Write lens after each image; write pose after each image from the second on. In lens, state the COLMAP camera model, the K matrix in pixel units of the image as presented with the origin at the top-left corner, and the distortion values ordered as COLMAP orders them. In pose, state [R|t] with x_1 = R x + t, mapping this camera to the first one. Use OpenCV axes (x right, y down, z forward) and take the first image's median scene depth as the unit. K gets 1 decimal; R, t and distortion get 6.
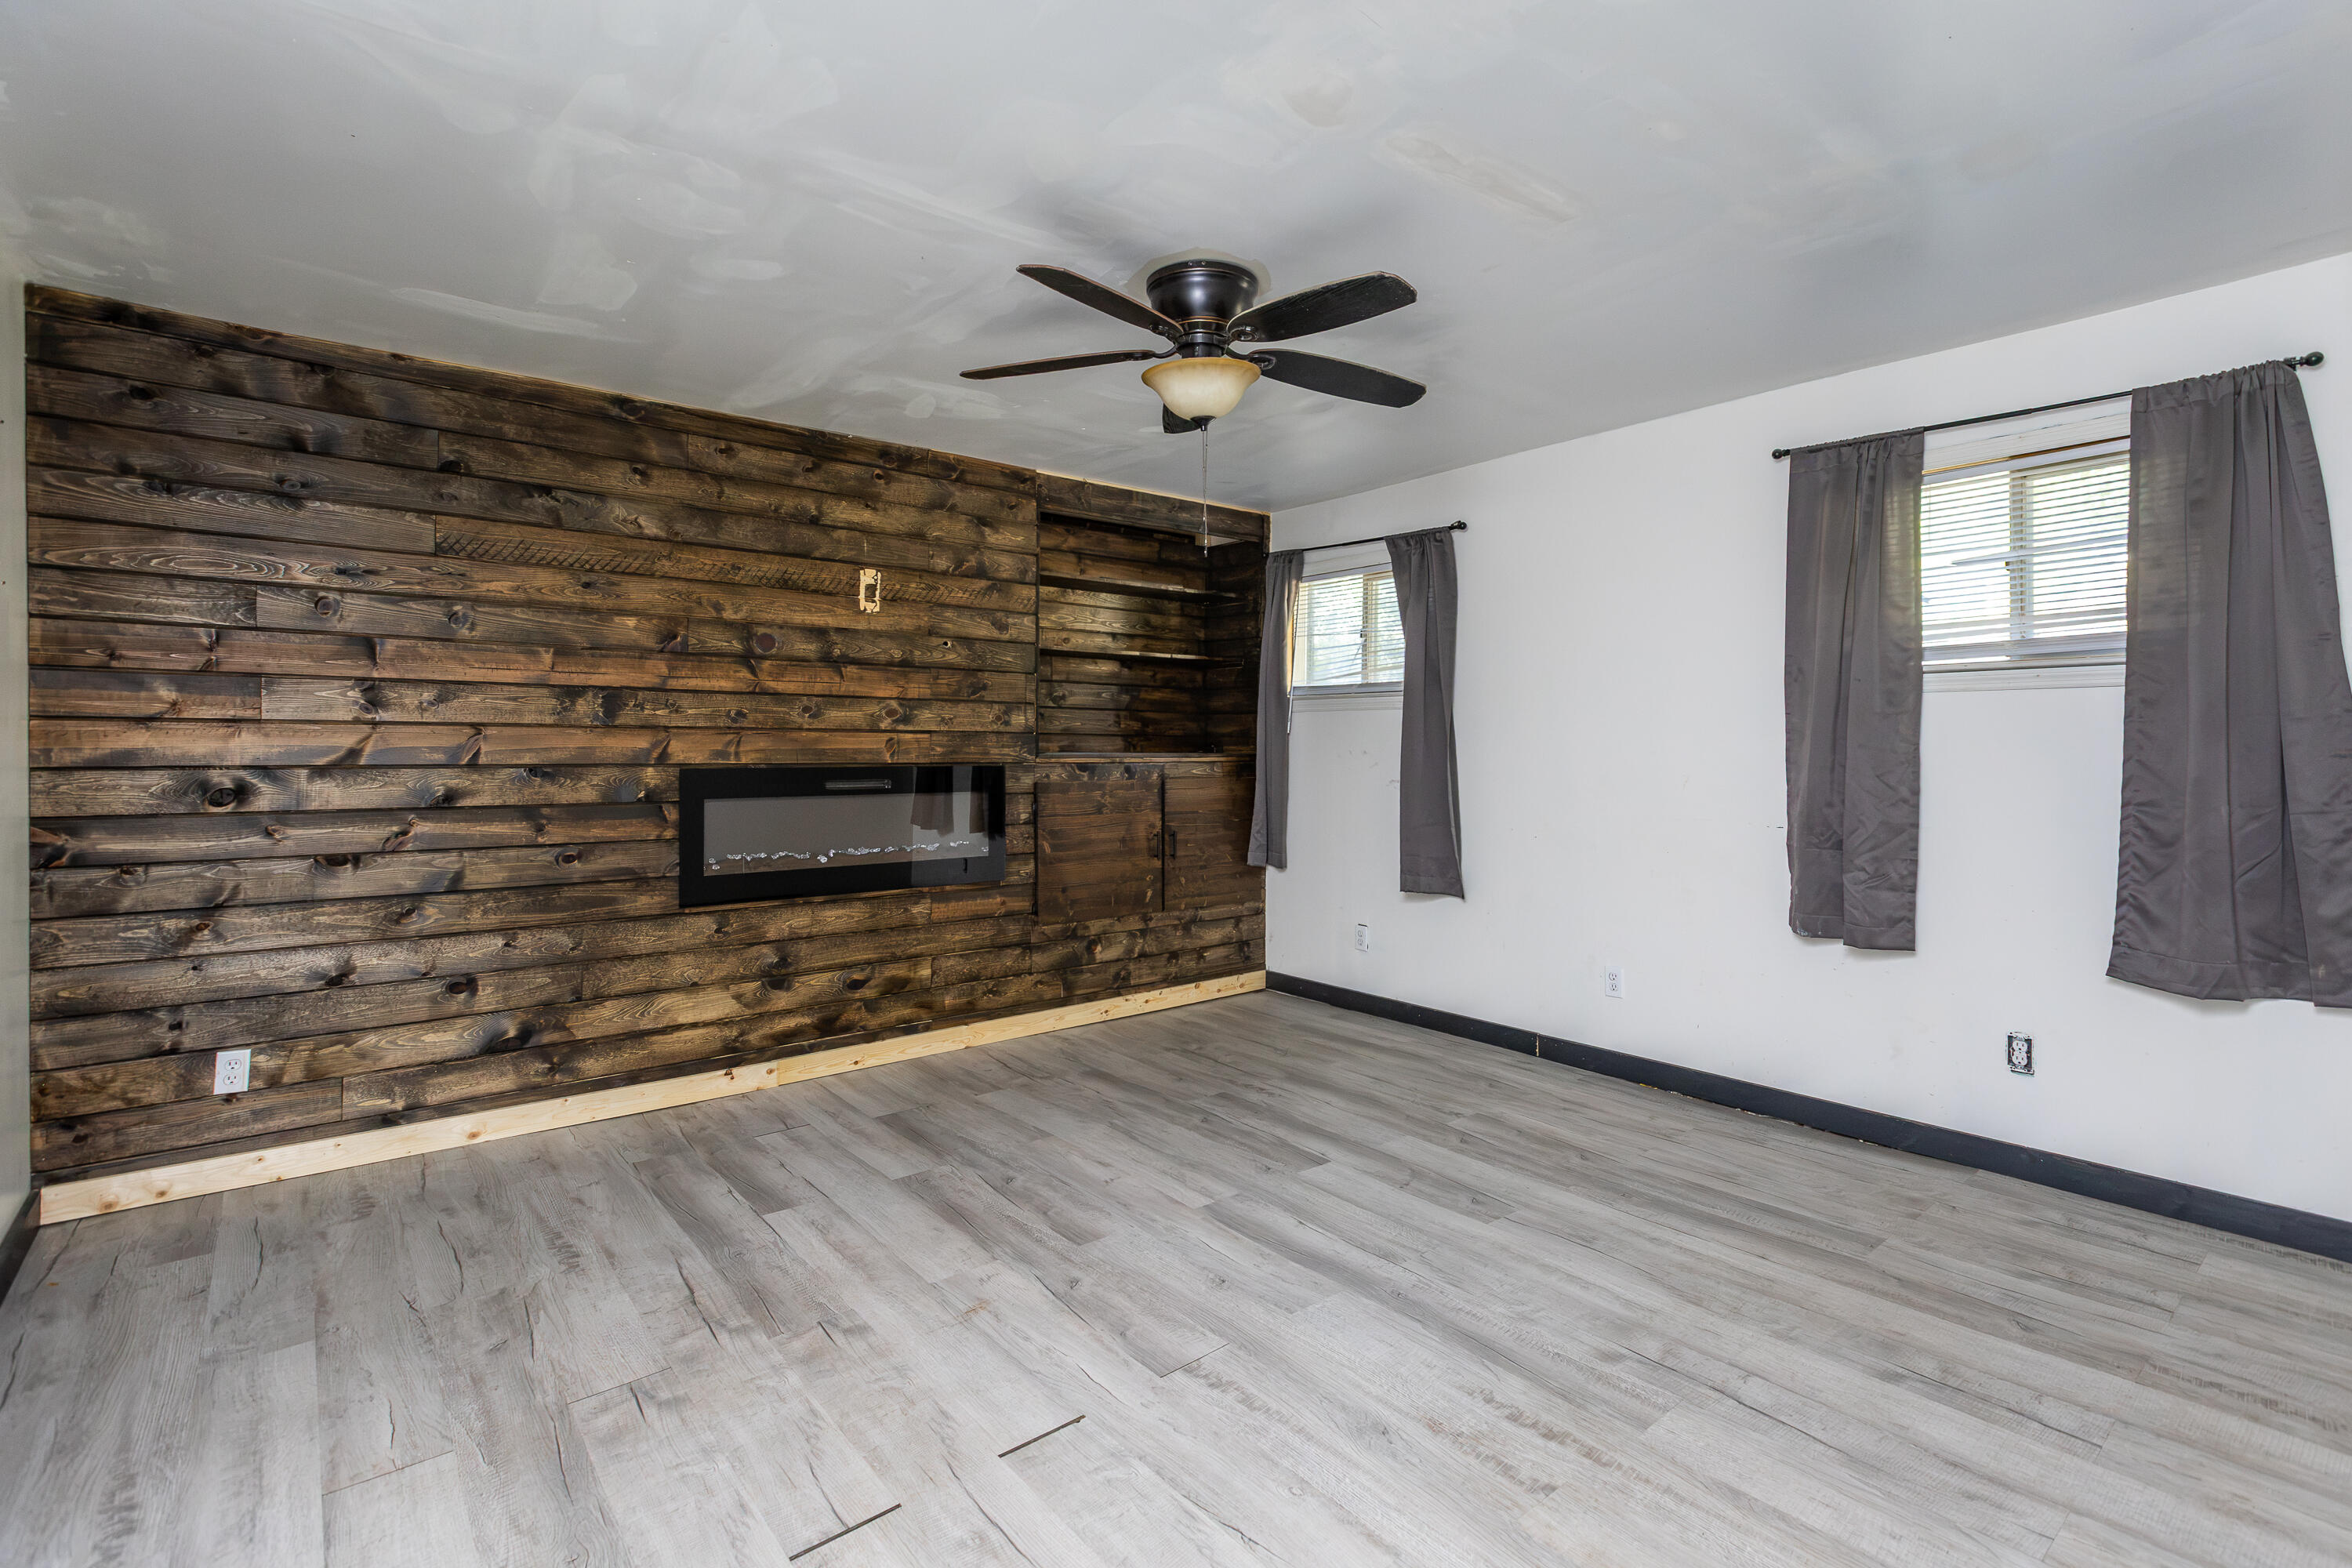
lens RADIAL K [[1058.2, 0, 1179.8], [0, 1058.2, 776.5], [0, 0, 1]] dist [0.005198, 0.000372]
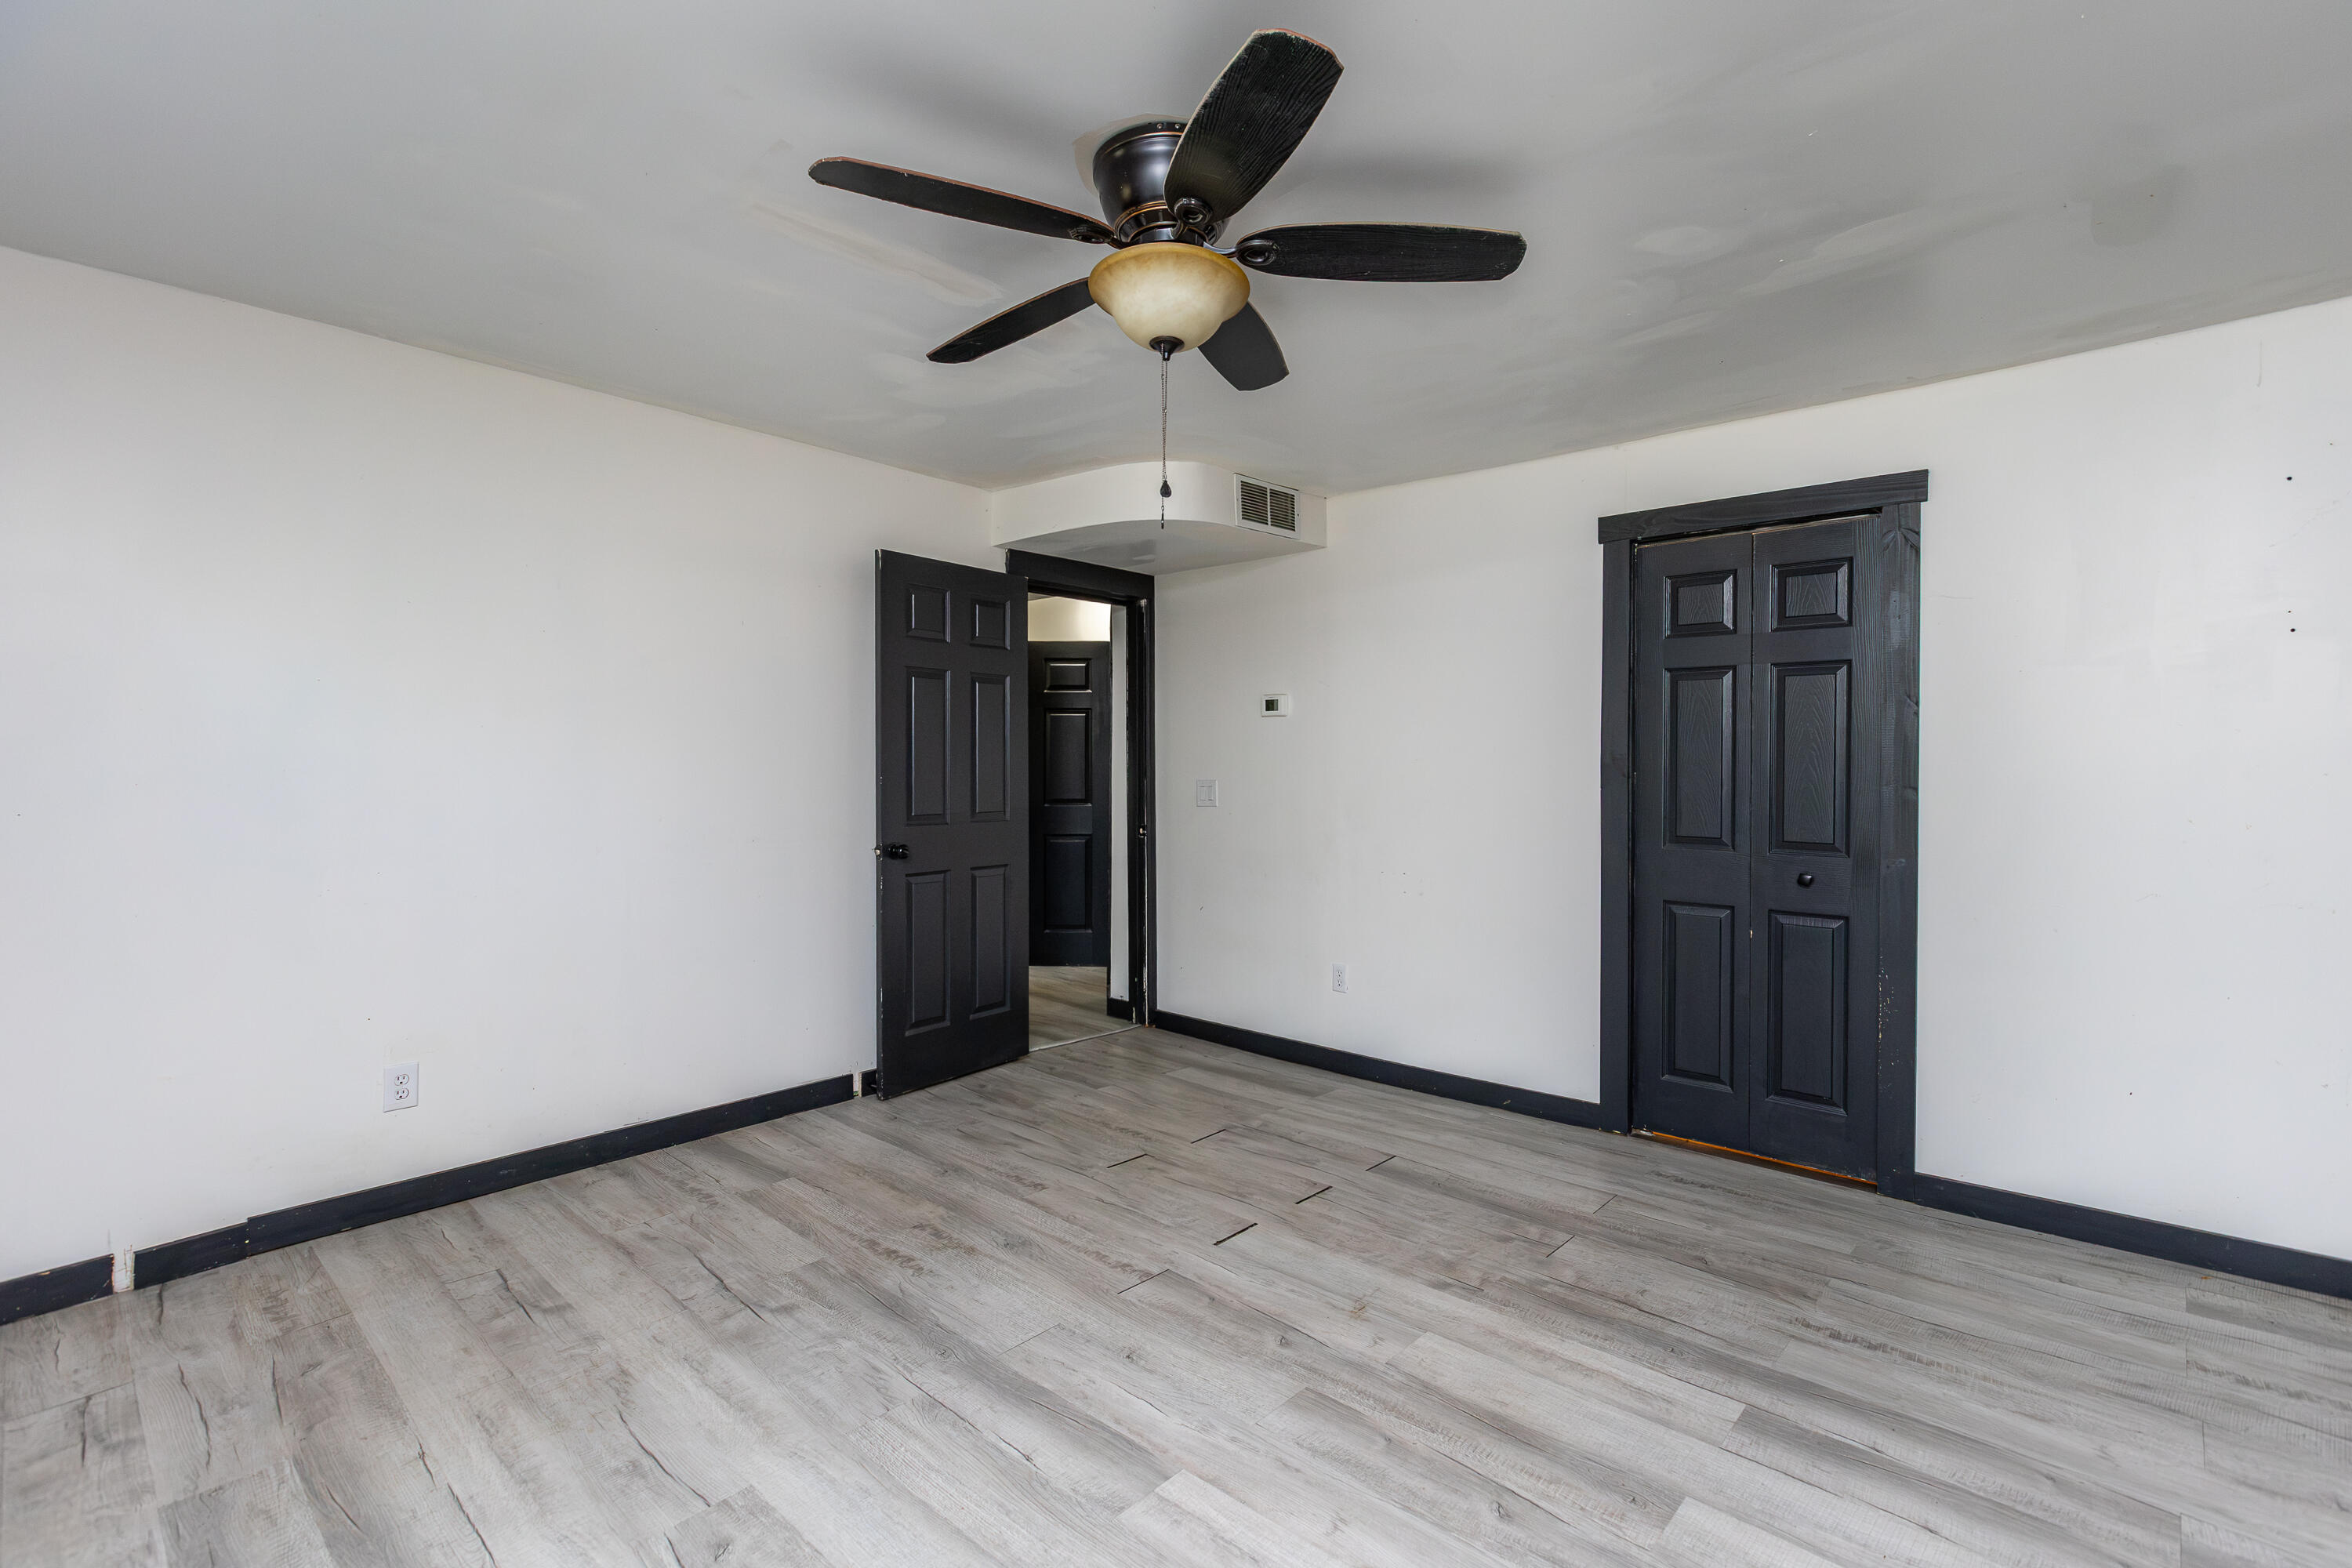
lens RADIAL K [[1058.2, 0, 1173.5], [0, 1058.2, 778.1], [0, 0, 1]] dist [0.005198, 0.000372]
pose [[-0.990562, -0.001185, -0.137057, 0.134255], [-0.007175, 0.999040, 0.043221, -0.072260], [0.136874, 0.043796, -0.989620, 1.969361]]
